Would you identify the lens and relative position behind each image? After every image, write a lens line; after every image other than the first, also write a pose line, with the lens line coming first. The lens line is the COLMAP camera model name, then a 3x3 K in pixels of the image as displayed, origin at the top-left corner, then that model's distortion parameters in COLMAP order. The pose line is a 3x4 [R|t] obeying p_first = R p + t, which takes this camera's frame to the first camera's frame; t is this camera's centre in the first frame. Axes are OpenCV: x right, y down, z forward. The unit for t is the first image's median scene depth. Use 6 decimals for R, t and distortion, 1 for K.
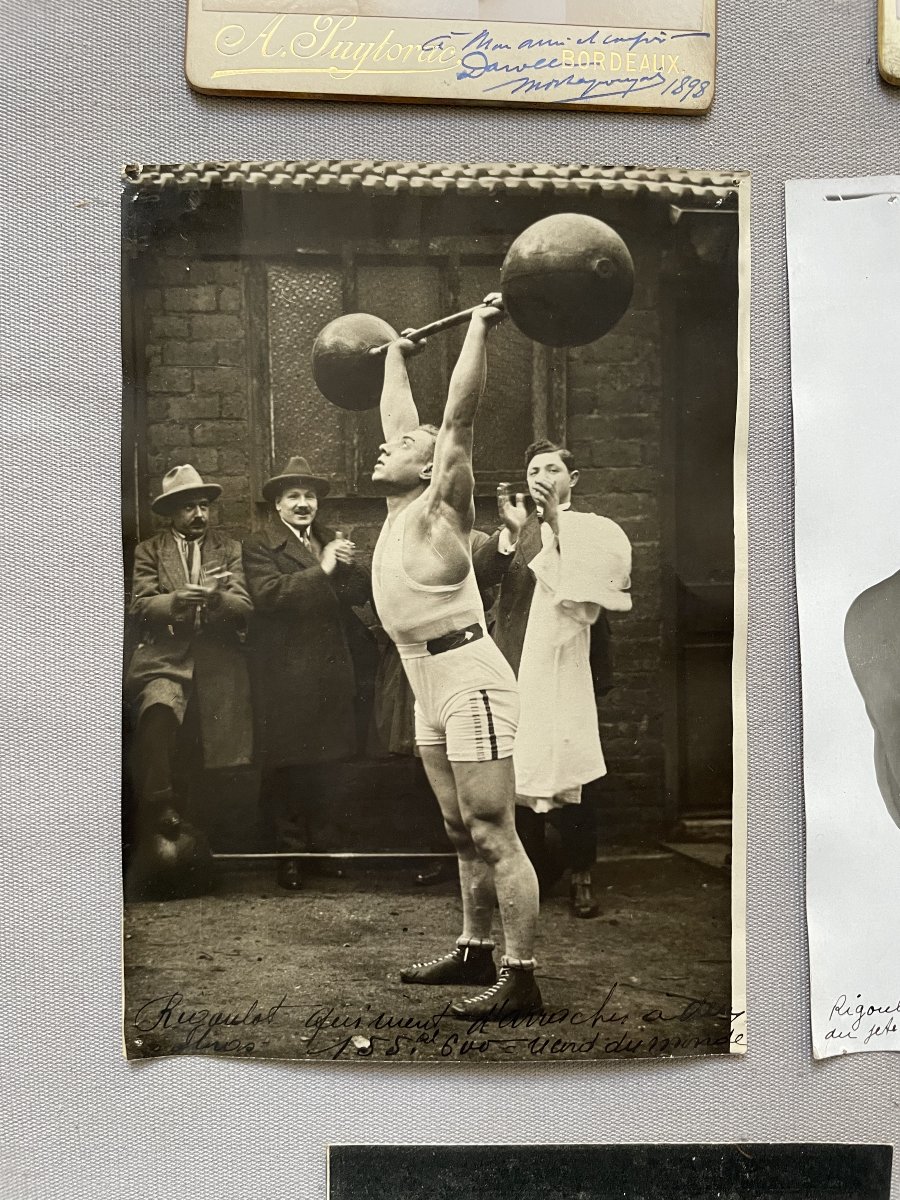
lens RADIAL K [[909.5, 0, 450.0], [0, 909.5, 600.0], [0, 0, 1]] dist [0.062314, -0.105827]
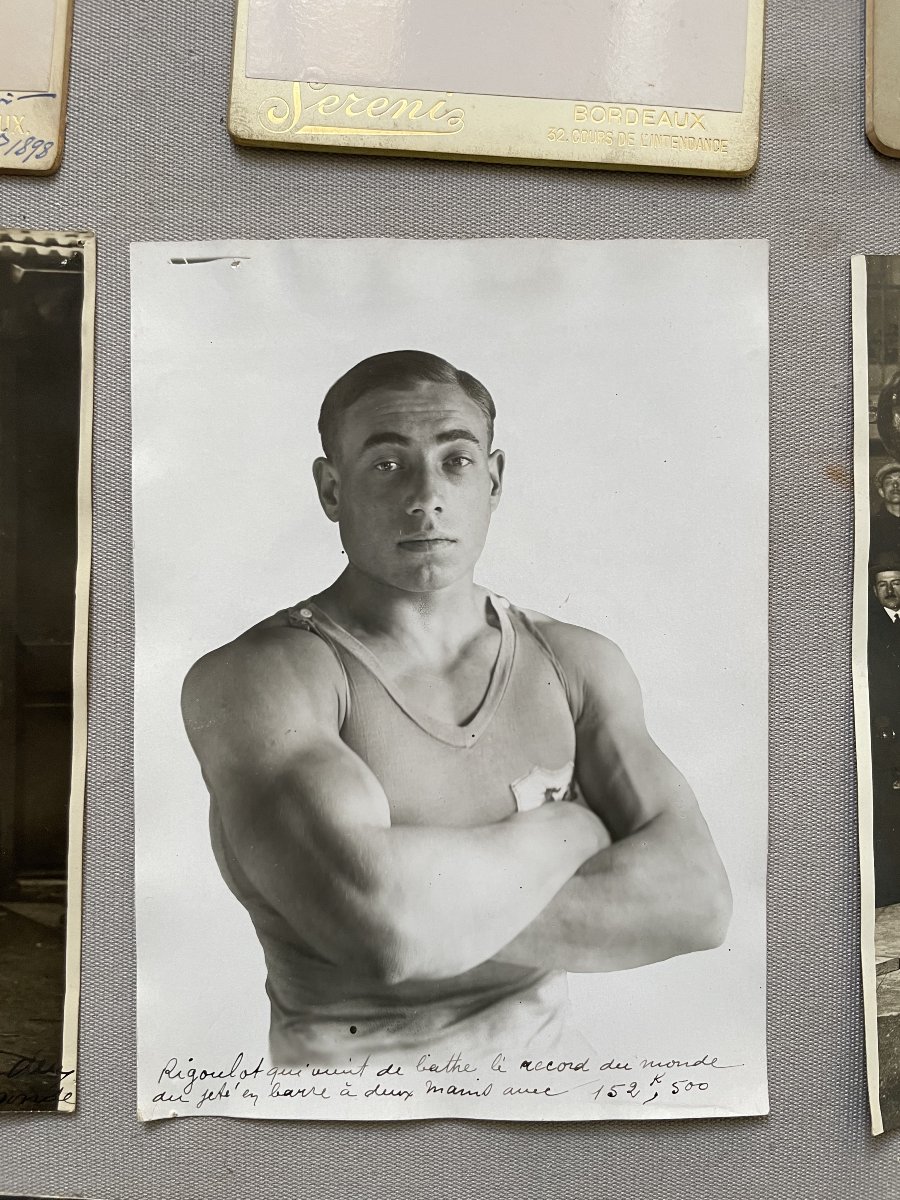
lens RADIAL K [[909.5, 0, 450.0], [0, 909.5, 600.0], [0, 0, 1]] dist [0.062314, -0.105827]
pose [[0.999568, 0.028399, -0.007632, 0.726975], [-0.028388, 0.999596, 0.001514, -0.079006], [0.007672, -0.001296, 0.999970, 0.003265]]
